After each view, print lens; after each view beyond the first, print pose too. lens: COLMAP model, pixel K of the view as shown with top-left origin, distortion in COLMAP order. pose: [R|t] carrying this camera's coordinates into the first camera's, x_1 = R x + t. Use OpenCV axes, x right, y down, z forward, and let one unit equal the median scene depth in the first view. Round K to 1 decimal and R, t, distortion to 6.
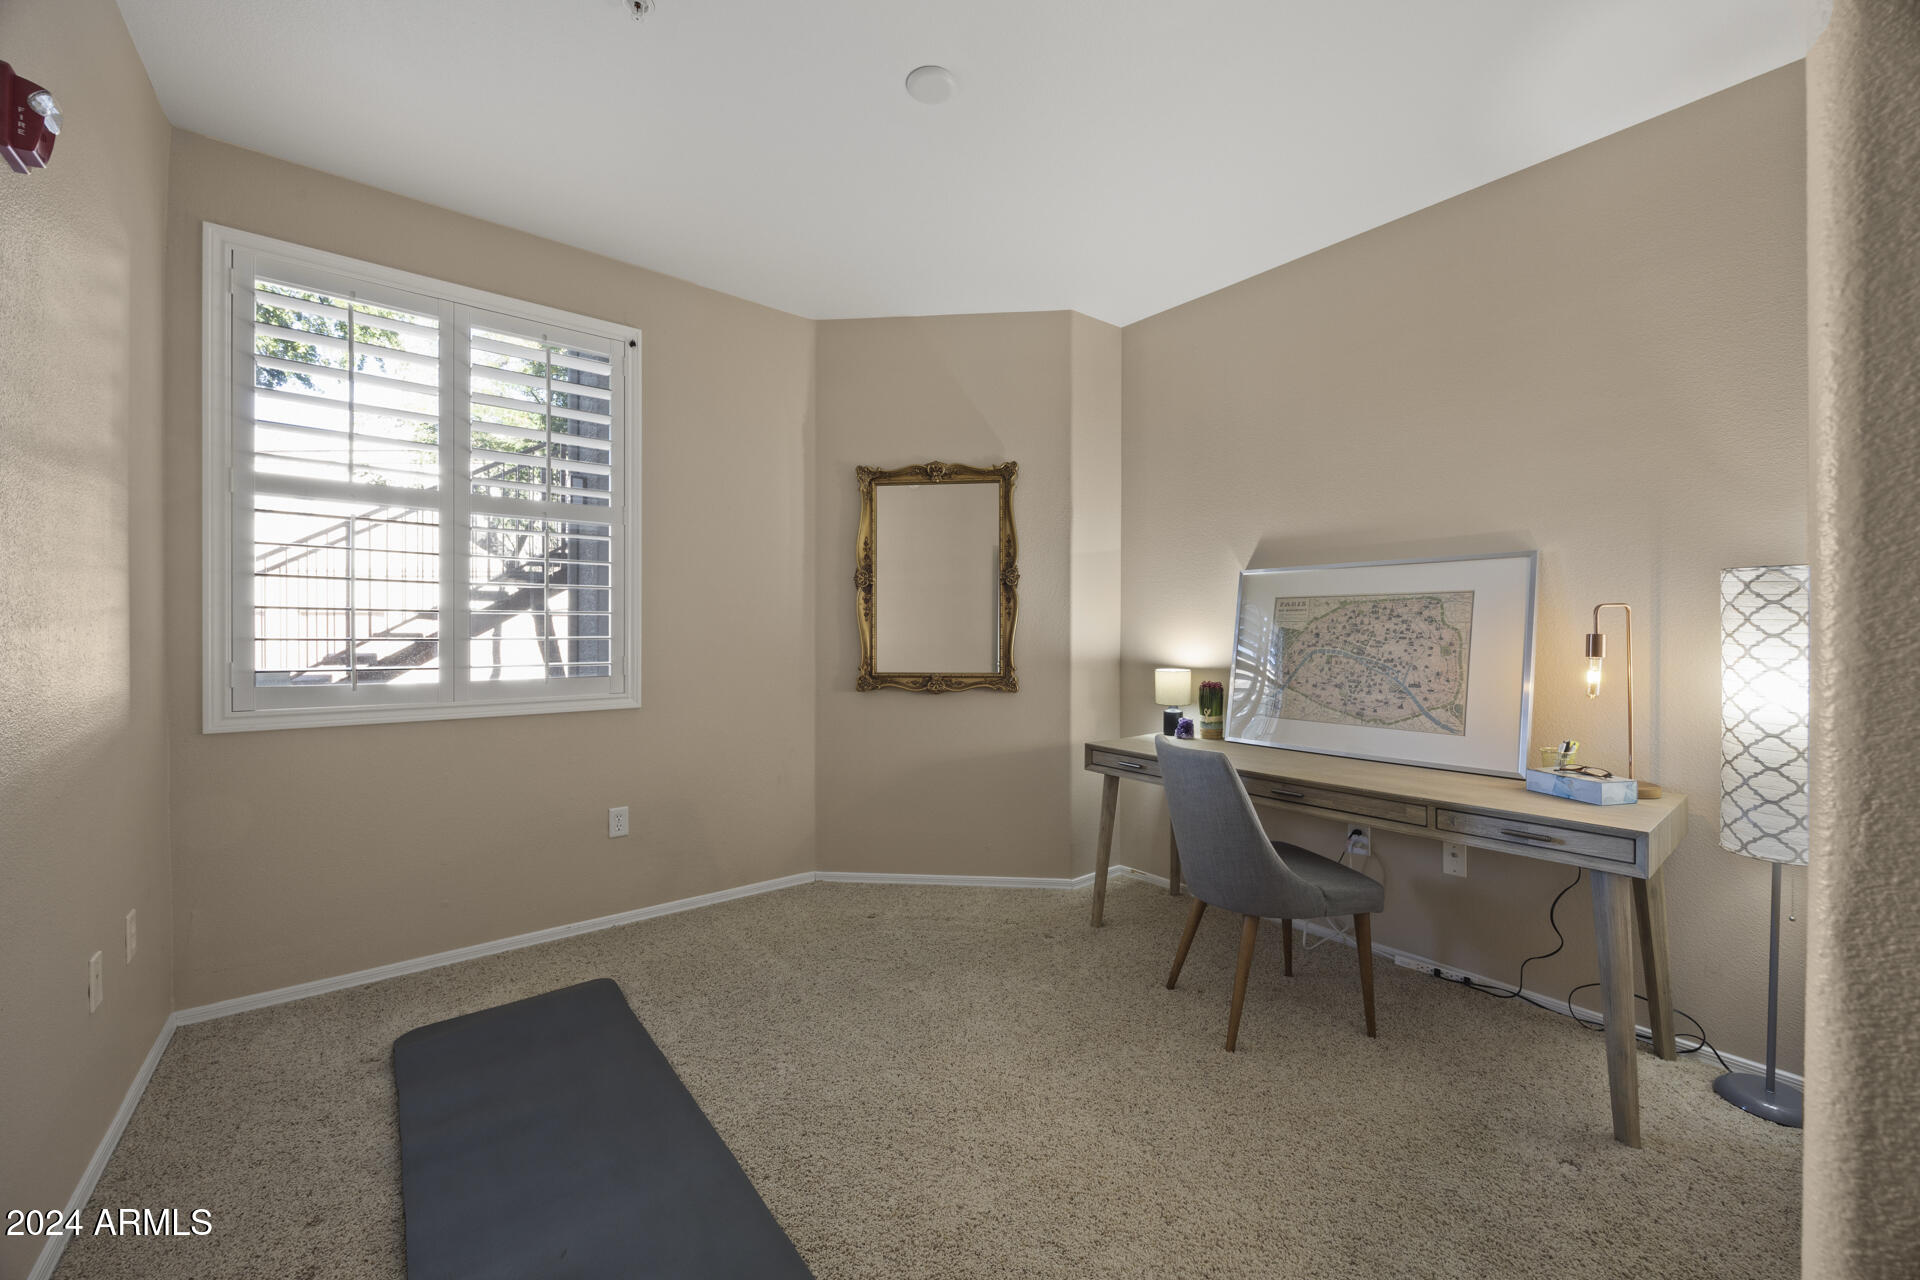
lens RADIAL K [[751.8, 0, 951.8], [0, 751.8, 628.6], [0, 0, 1]] dist [0.002201, -0.001073]
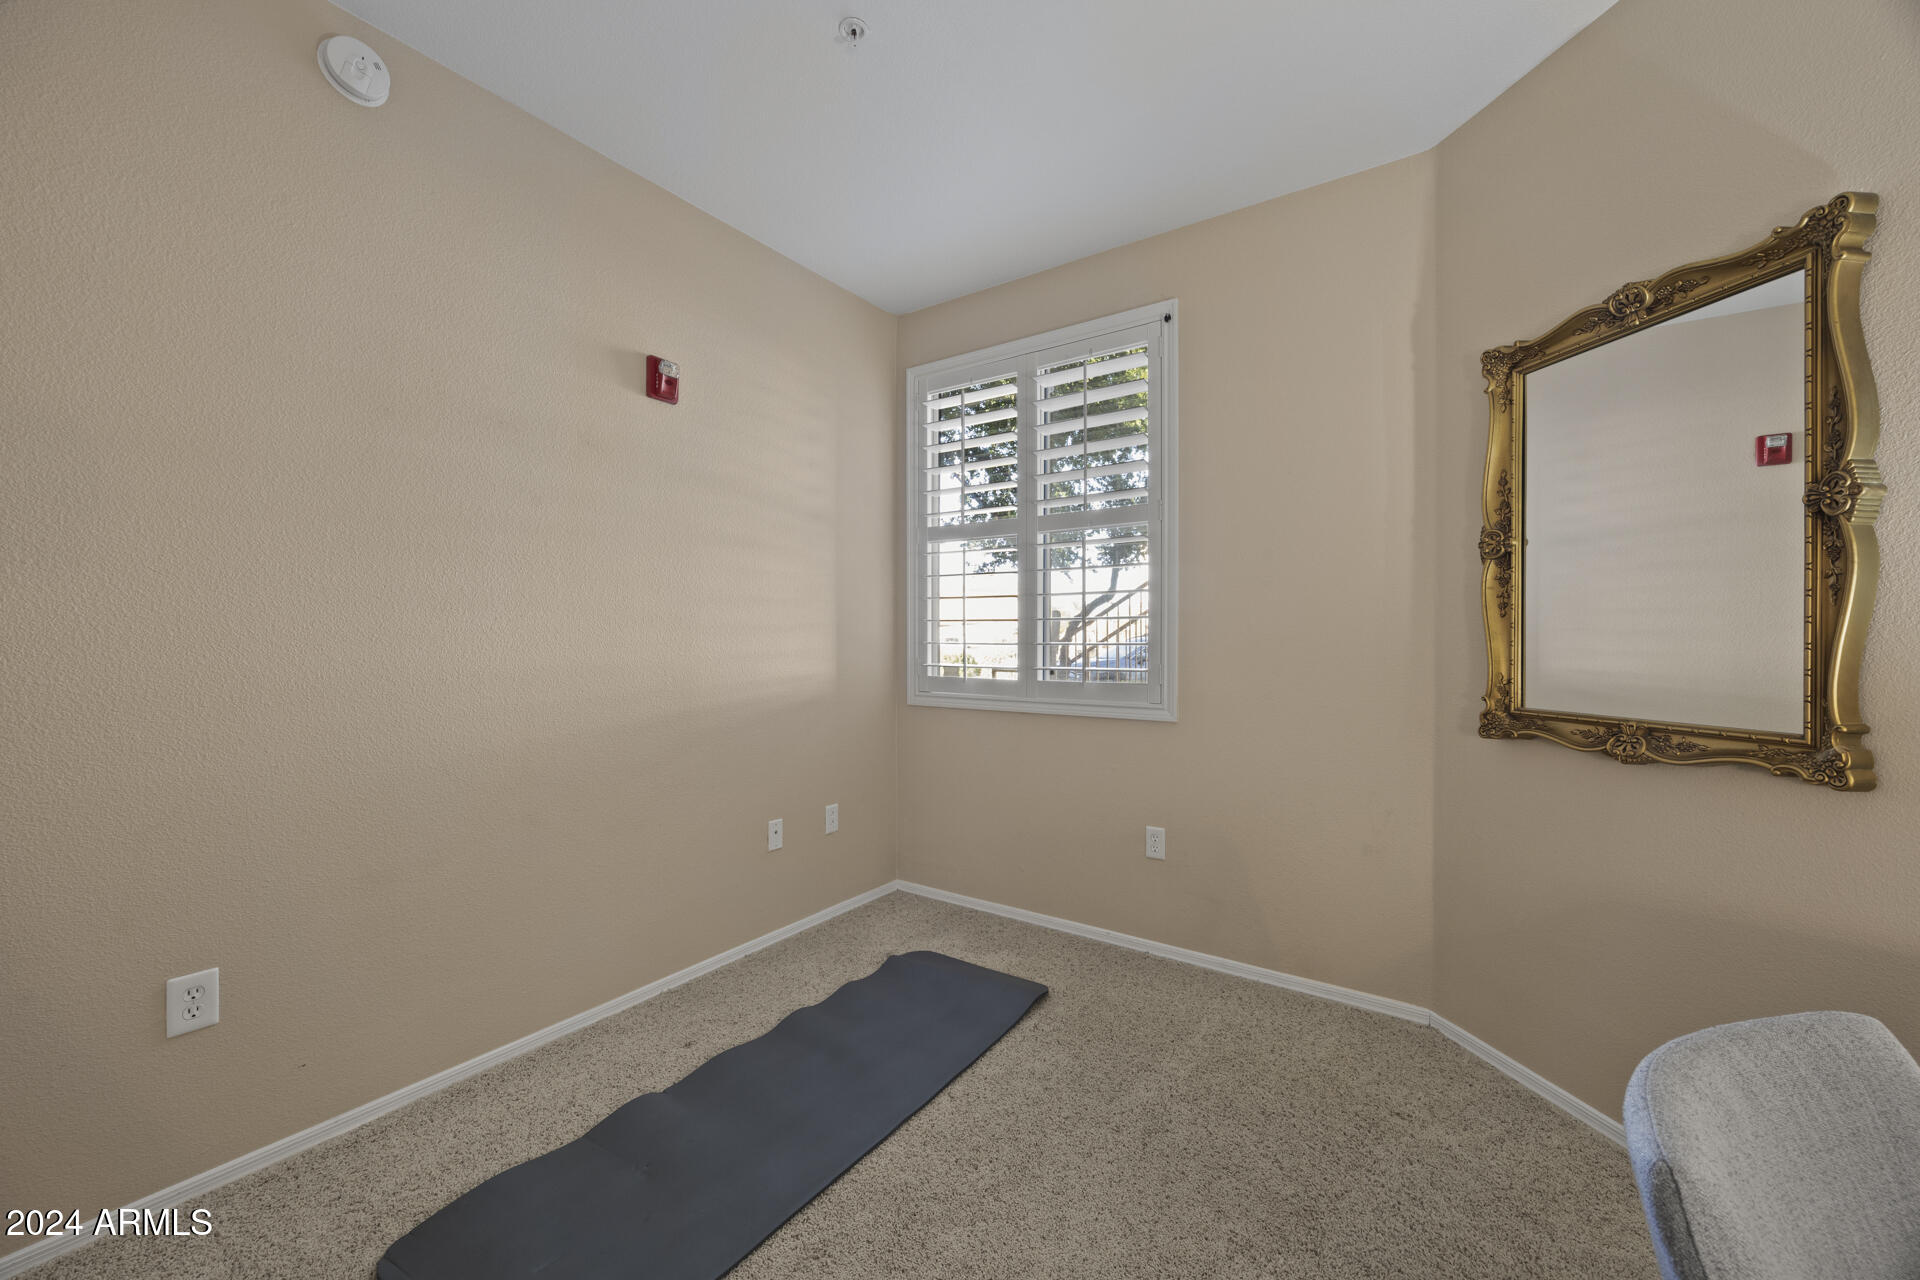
lens RADIAL K [[751.8, 0, 954.3], [0, 751.8, 643.3], [0, 0, 1]] dist [0.002201, -0.001073]
pose [[0.267470, 0.002458, -0.963563, 0.361501], [0.001974, 0.999993, 0.003098, 0.008344], [0.963564, -0.002731, 0.267463, 0.485895]]
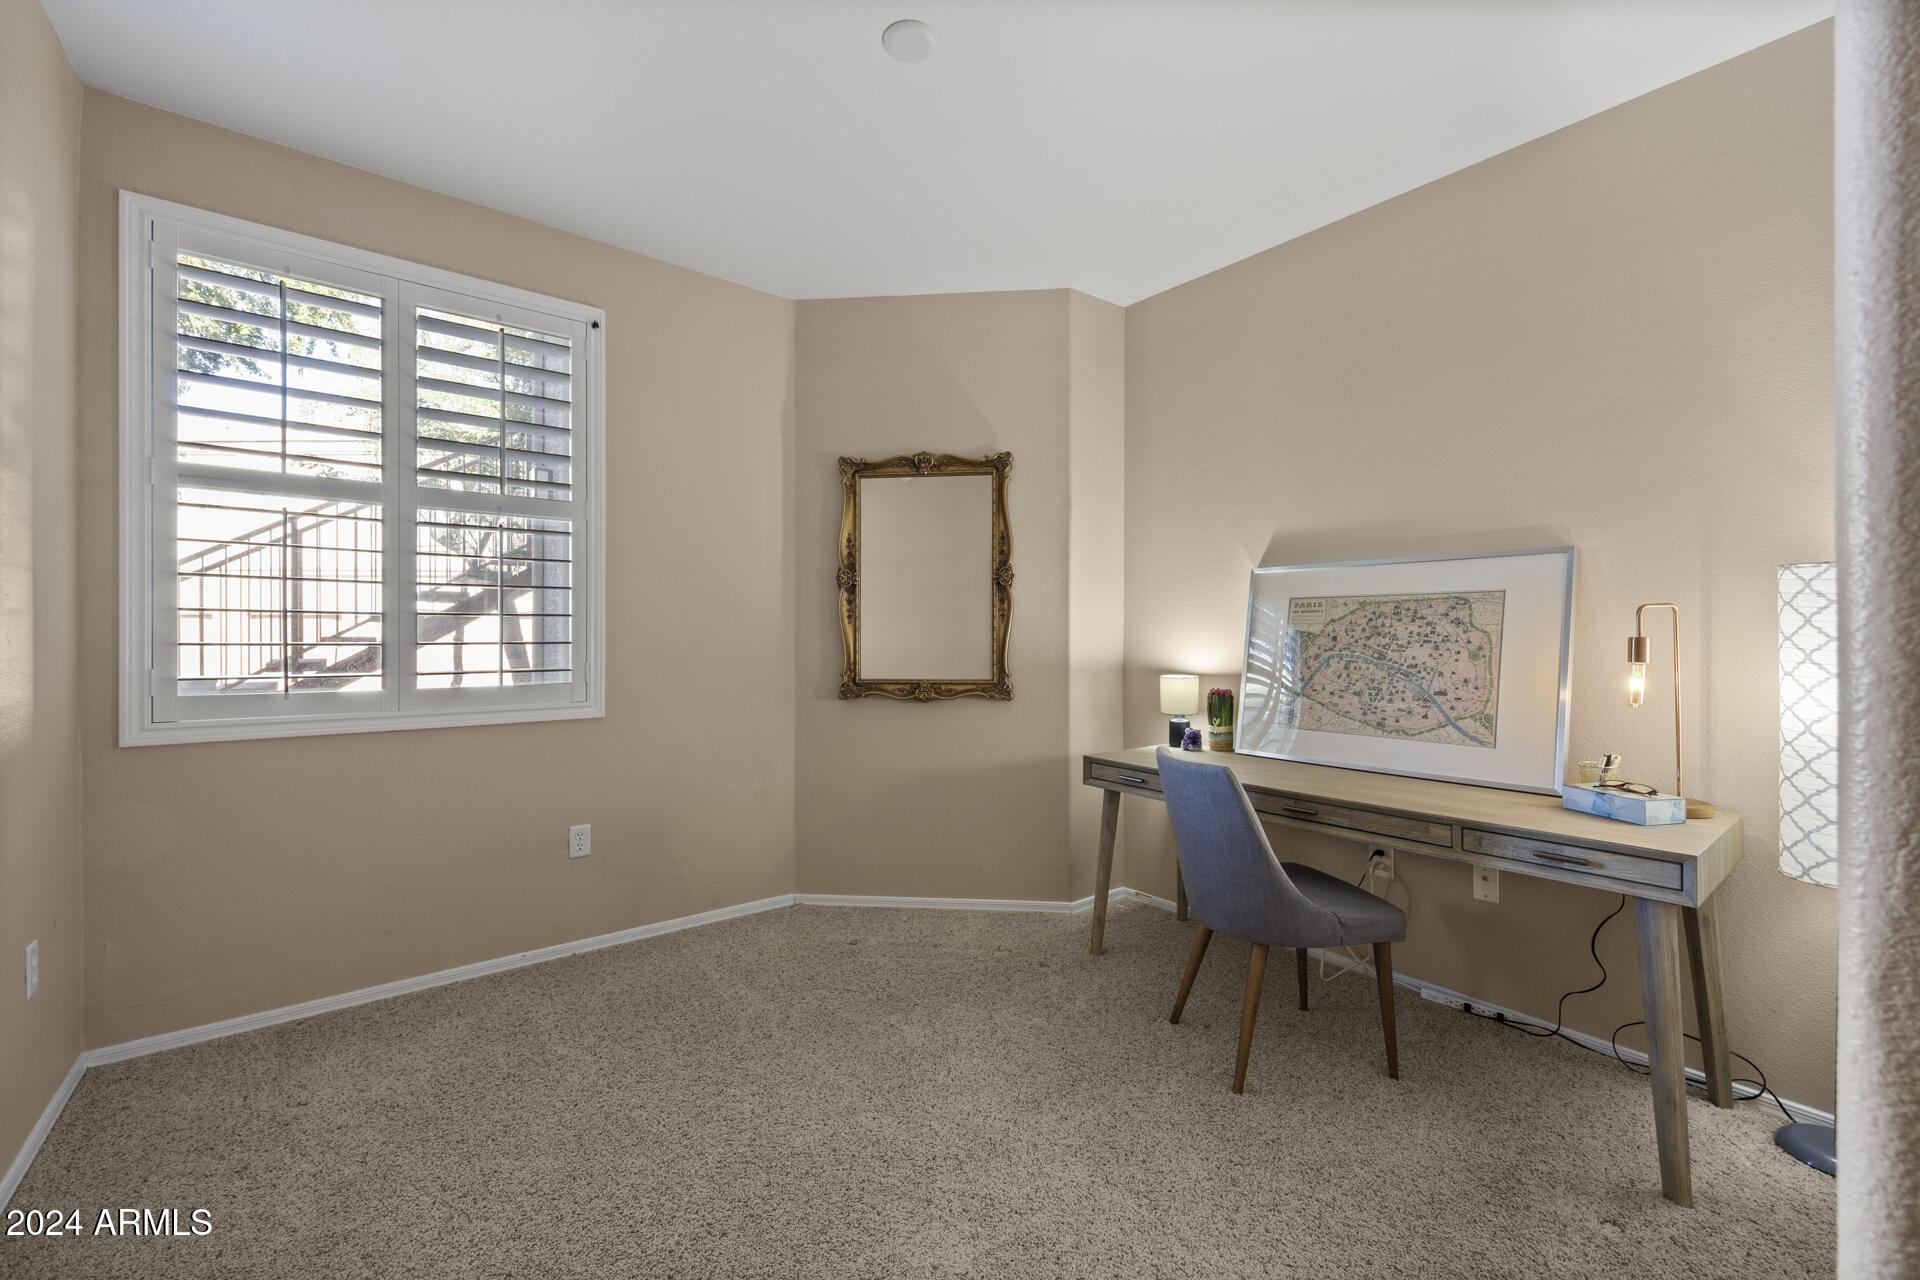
lens RADIAL K [[778.3, 0, 992.6], [0, 778.3, 628.4], [0, 0, 1]] dist [0.012335, -0.001515]
pose [[0.999980, -0.000981, -0.006177, 0.075751], [0.000958, 0.999992, -0.003755, -0.000547], [0.006180, 0.003749, 0.999974, 0.042648]]
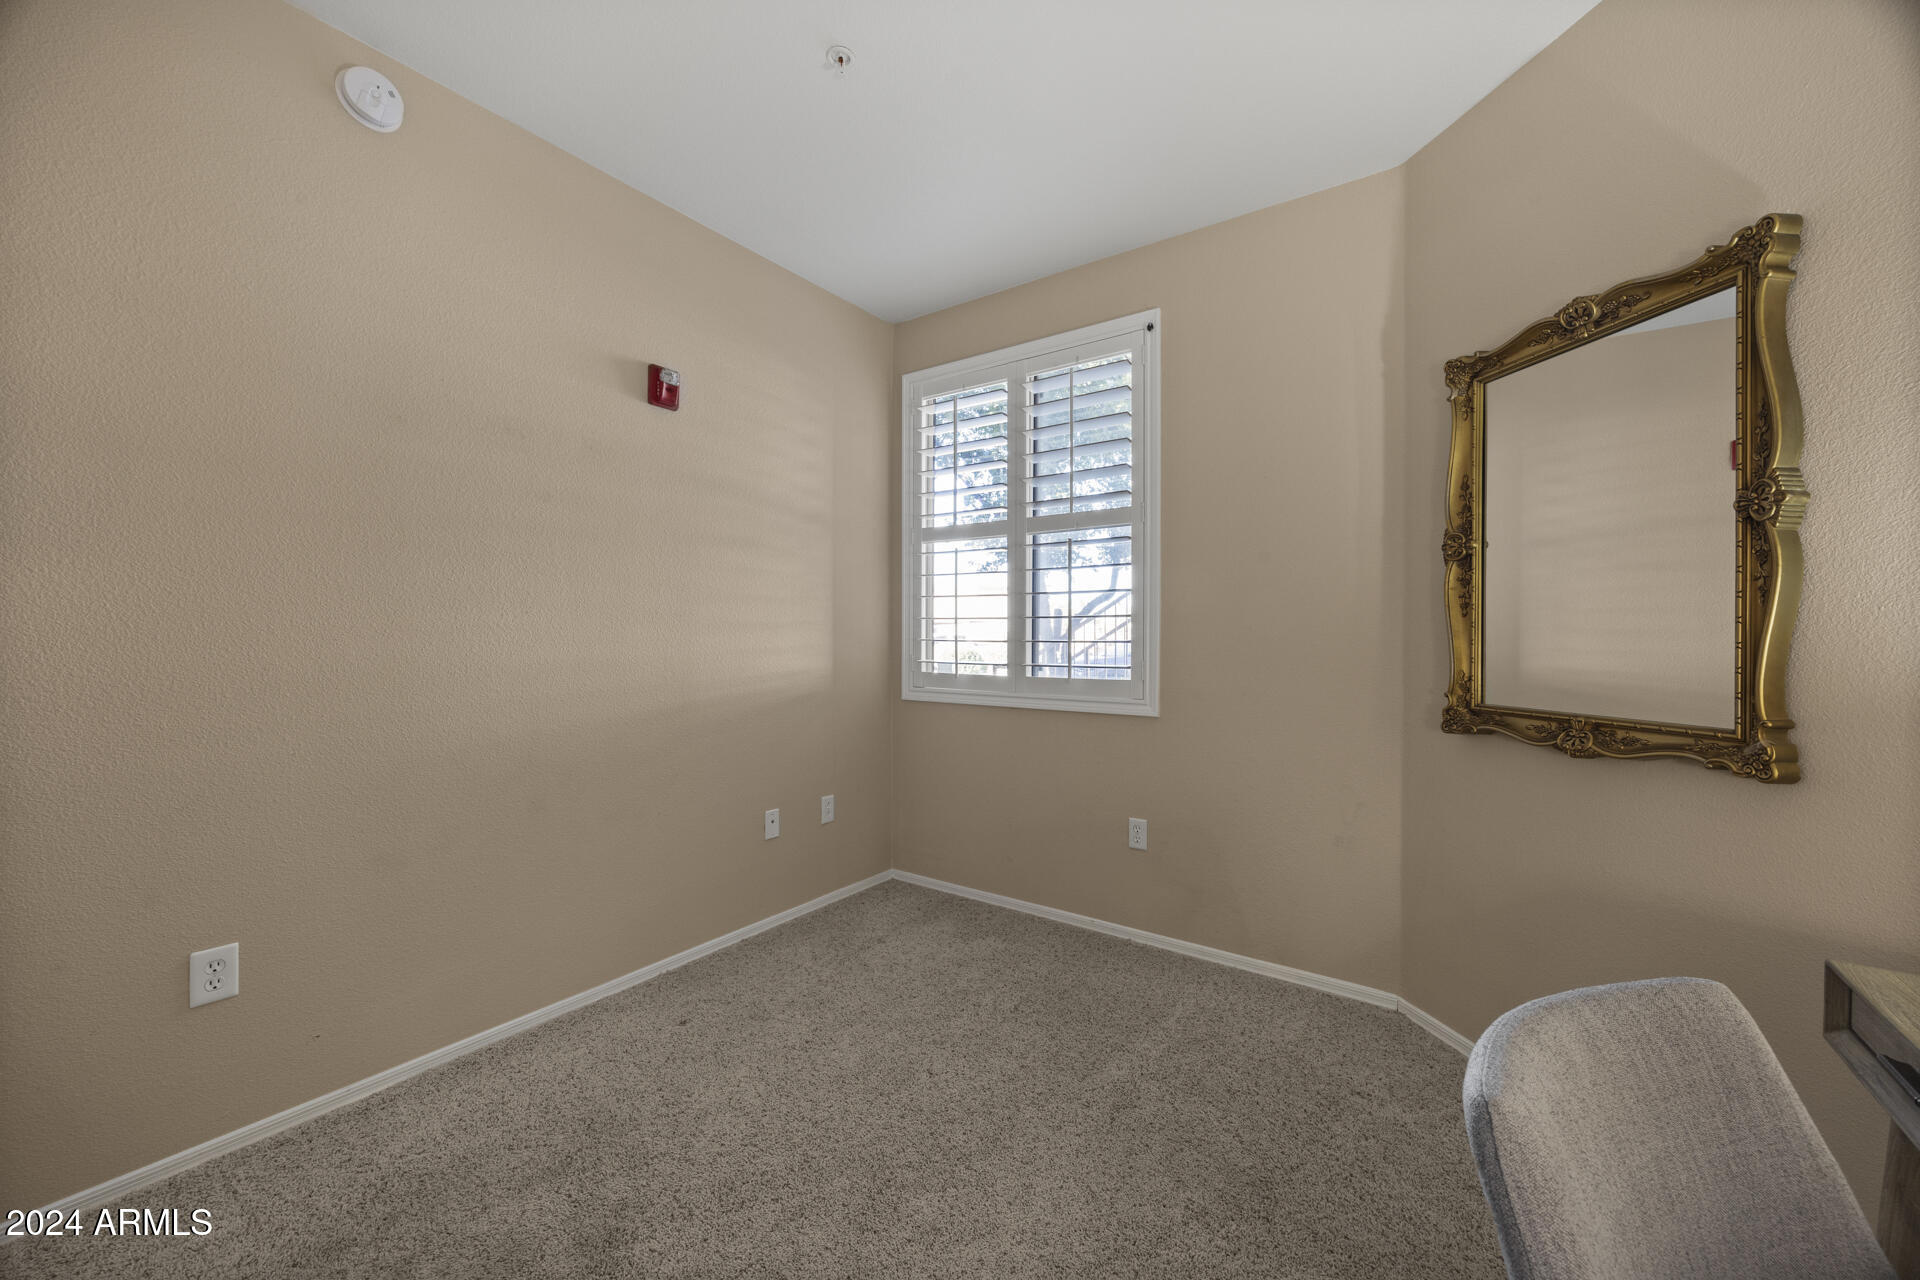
lens RADIAL K [[751.8, 0, 969.7], [0, 751.8, 639.4], [0, 0, 1]] dist [0.002201, -0.001073]
pose [[0.256957, 0.001093, -0.966422, 0.399524], [-0.001126, 0.999999, 0.000831, 0.009022], [0.966422, 0.000875, 0.256958, 0.513006]]
